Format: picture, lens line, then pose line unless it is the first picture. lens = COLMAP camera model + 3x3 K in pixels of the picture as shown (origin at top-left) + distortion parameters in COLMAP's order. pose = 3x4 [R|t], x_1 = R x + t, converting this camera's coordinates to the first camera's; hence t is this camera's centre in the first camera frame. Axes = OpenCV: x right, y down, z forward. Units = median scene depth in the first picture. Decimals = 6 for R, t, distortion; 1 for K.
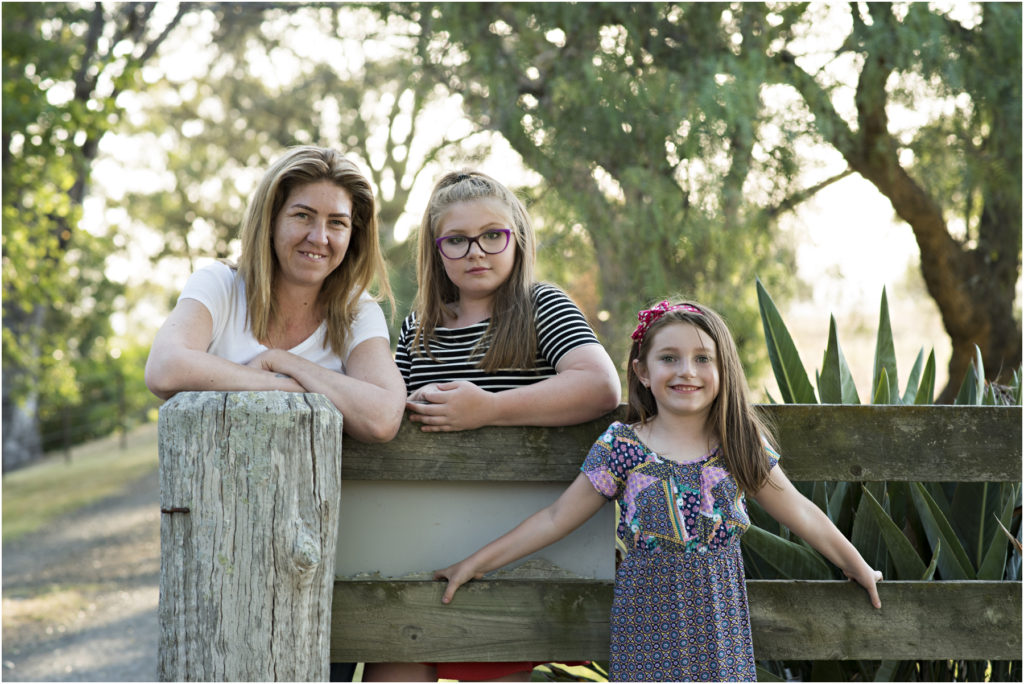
lens RADIAL K [[2553.3, 0, 512.0], [0, 2553.3, 342.0], [0, 0, 1]] dist [0.024333, 0.220449]
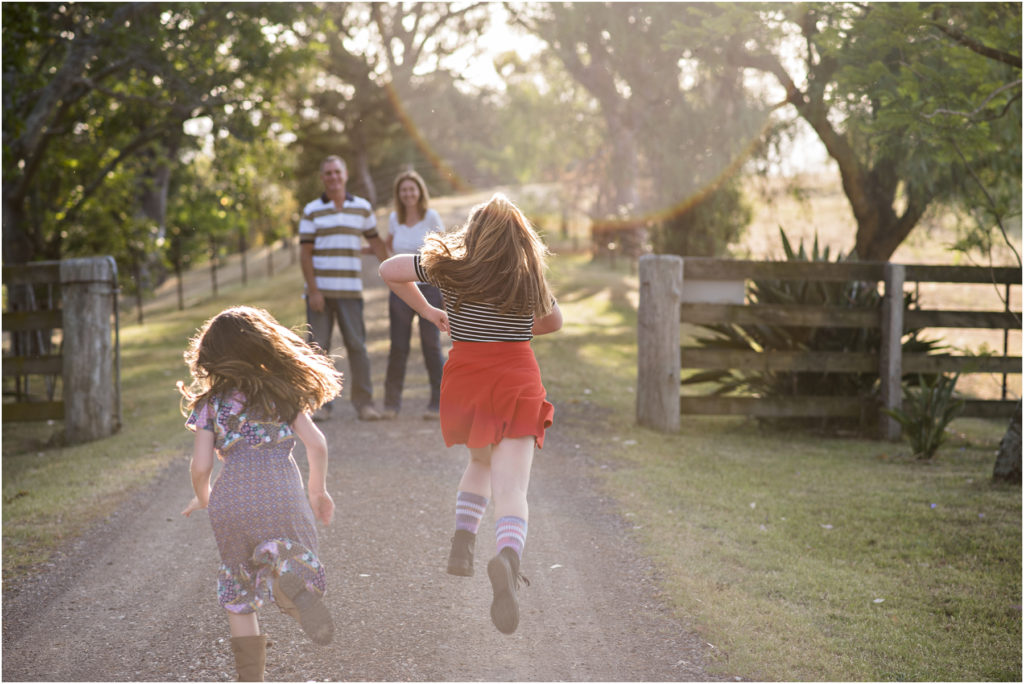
lens RADIAL K [[2553.3, 0, 512.0], [0, 2553.3, 342.0], [0, 0, 1]] dist [0.024333, 0.220449]
pose [[0.999477, 0.021698, 0.023978, -0.379358], [-0.023192, 0.997689, 0.063858, -0.084563], [-0.022537, -0.064381, 0.997671, -2.691366]]
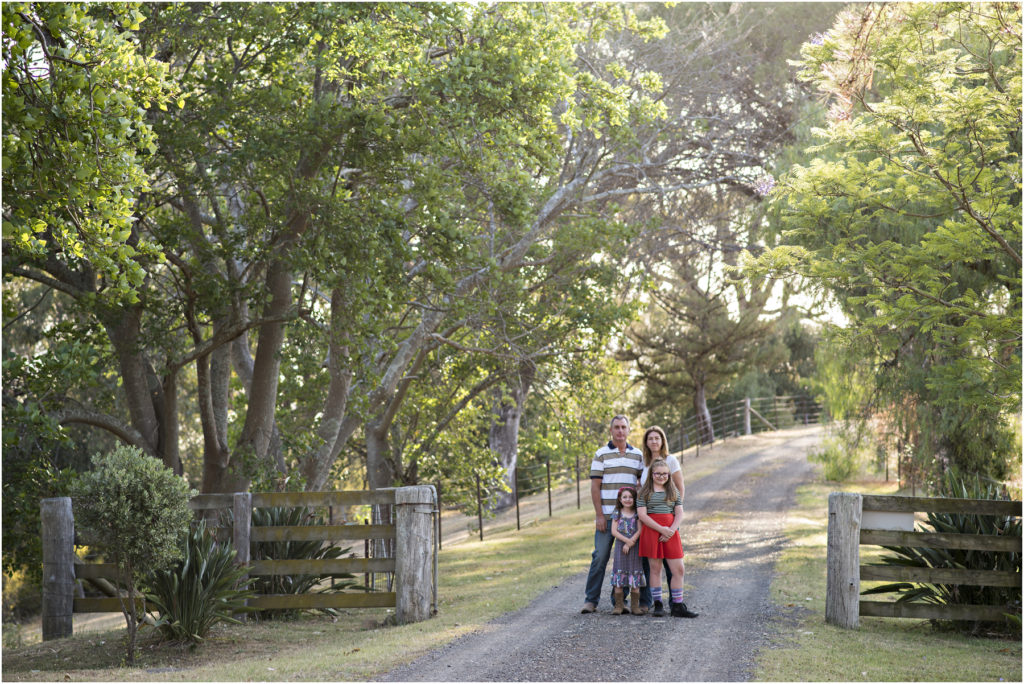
lens RADIAL K [[2553.3, 0, 512.0], [0, 2553.3, 342.0], [0, 0, 1]] dist [0.024333, 0.220449]
pose [[0.991502, 0.034549, -0.125421, -0.117865], [-0.037234, 0.999123, -0.019129, -0.145570], [0.124650, 0.023637, 0.991919, -3.854165]]
